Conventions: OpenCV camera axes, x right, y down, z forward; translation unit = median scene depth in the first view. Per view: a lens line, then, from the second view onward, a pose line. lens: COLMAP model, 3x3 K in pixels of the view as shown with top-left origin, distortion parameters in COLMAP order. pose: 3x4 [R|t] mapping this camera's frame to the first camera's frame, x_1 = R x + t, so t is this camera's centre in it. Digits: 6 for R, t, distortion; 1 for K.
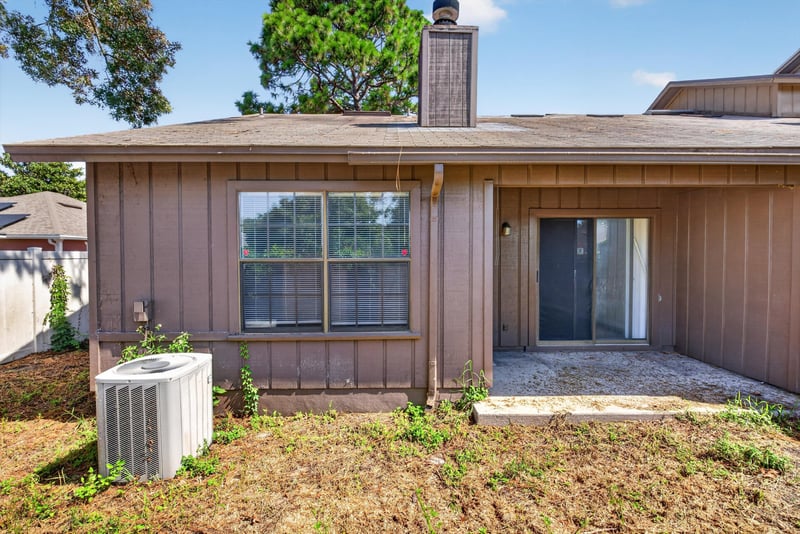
lens RADIAL K [[384.5, 0, 404.1], [0, 384.5, 262.2], [0, 0, 1]] dist [0.002157, 0.000044]
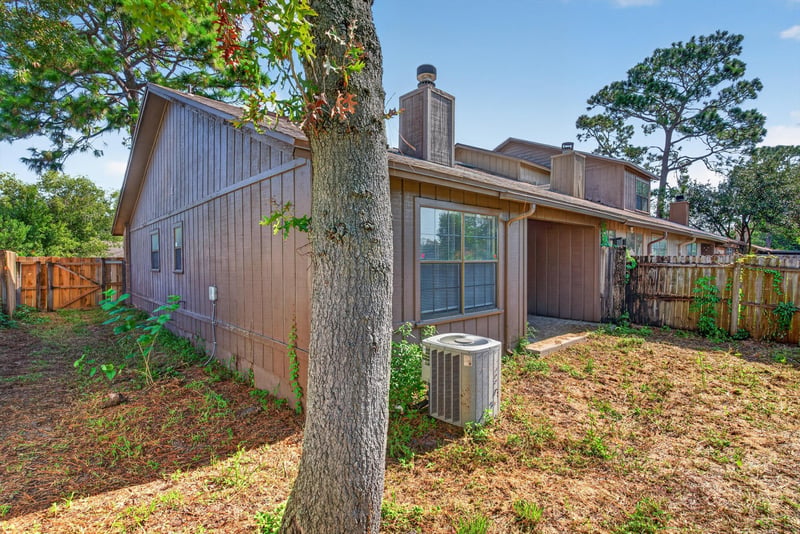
lens RADIAL K [[384.5, 0, 404.1], [0, 384.5, 262.2], [0, 0, 1]] dist [0.002157, 0.000044]
pose [[0.733406, -0.008133, 0.679742, -0.889447], [0.015696, 0.999864, -0.004972, -0.000394], [-0.679609, 0.014316, 0.733435, 0.093076]]
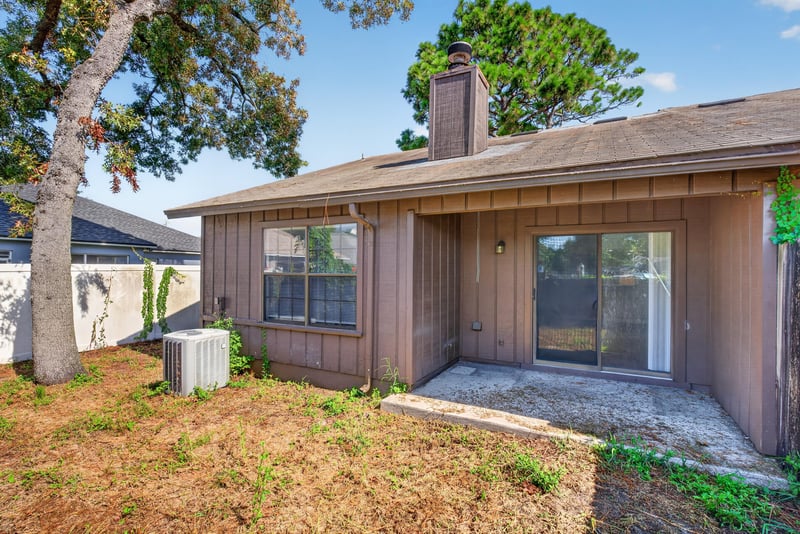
lens RADIAL K [[384.5, 0, 404.1], [0, 384.5, 262.2], [0, 0, 1]] dist [0.002157, 0.000044]
pose [[0.874307, 0.000062, -0.485373, 0.543042], [-0.018299, 0.999293, -0.032835, -0.007244], [0.485028, 0.037590, 0.873690, -0.039257]]
